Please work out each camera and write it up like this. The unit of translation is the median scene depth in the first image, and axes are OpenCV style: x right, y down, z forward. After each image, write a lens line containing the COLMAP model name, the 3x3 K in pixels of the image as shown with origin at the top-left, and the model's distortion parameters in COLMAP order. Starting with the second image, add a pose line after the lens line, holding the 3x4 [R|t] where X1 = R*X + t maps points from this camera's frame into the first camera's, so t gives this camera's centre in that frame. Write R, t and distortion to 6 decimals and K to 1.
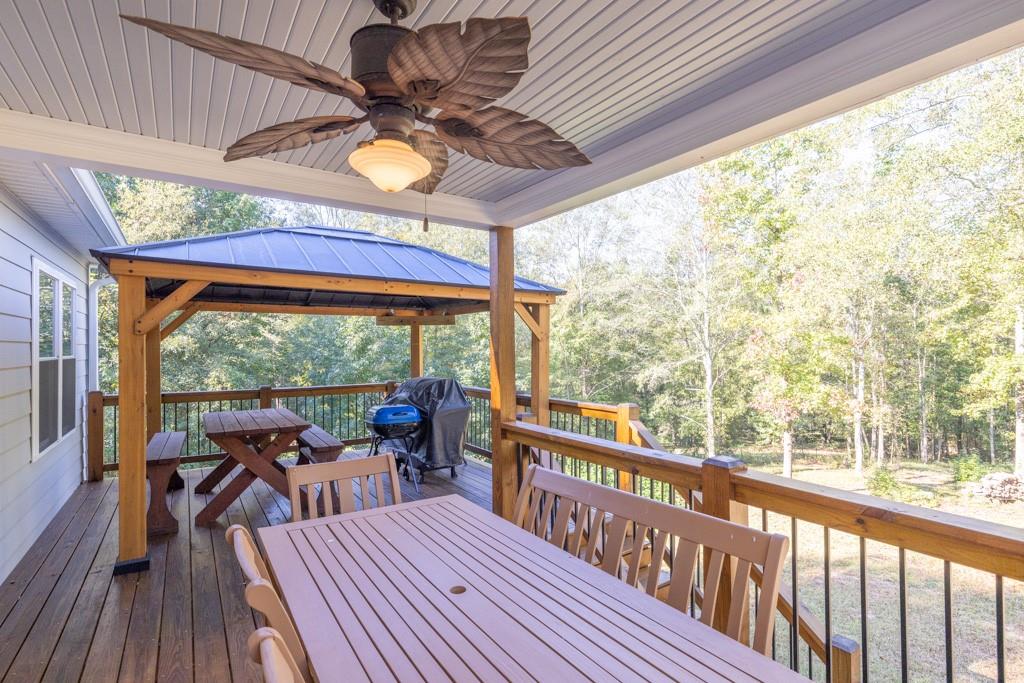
lens RADIAL K [[488.1, 0, 503.5], [0, 488.1, 344.0], [0, 0, 1]] dist [-0.006160, -0.001453]
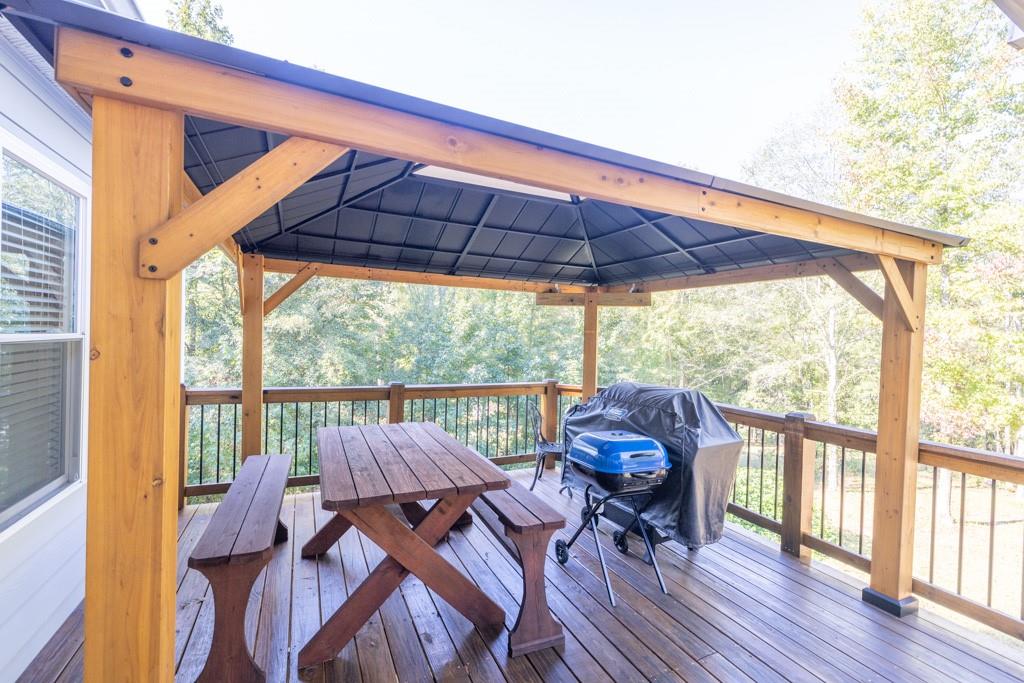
lens RADIAL K [[439.4, 0, 504.5], [0, 439.4, 339.7], [0, 0, 1]] dist [0.002841, 0.001175]
pose [[0.988382, 0.034099, -0.148117, -0.265889], [-0.031815, 0.999336, 0.017761, 0.005936], [0.148625, -0.012843, 0.988810, 0.424058]]
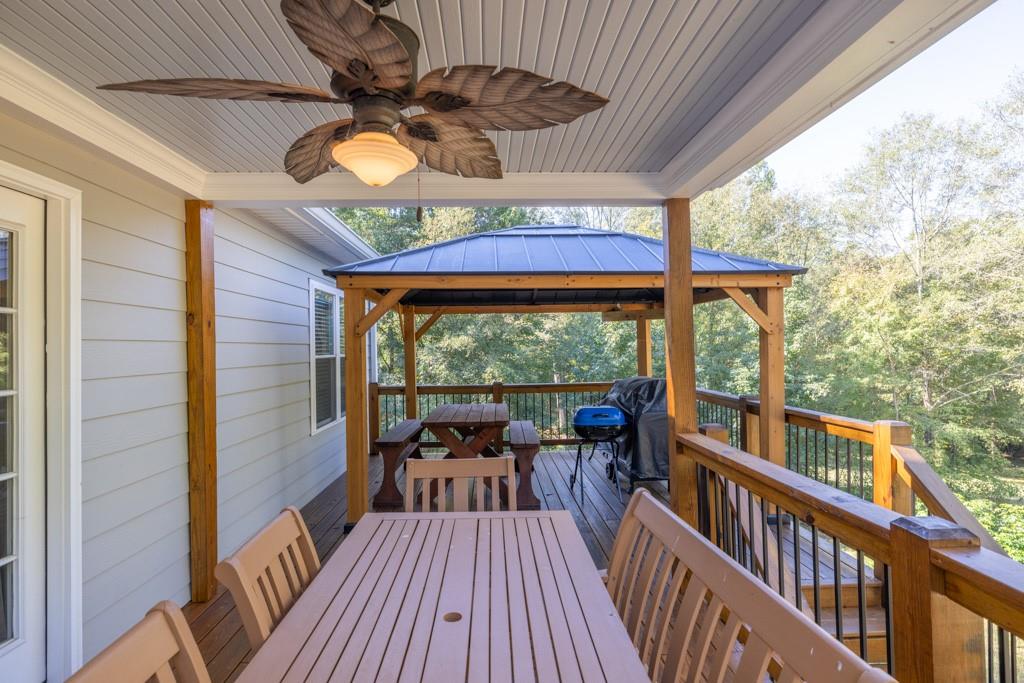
lens RADIAL K [[507.4, 0, 506.9], [0, 507.4, 340.9], [0, 0, 1]] dist [-0.004342, 0.000285]
pose [[0.851526, -0.014933, -0.524100, 0.130221], [0.015396, 0.999875, -0.003474, 0.000666], [0.524087, -0.005111, 0.851649, 0.070330]]
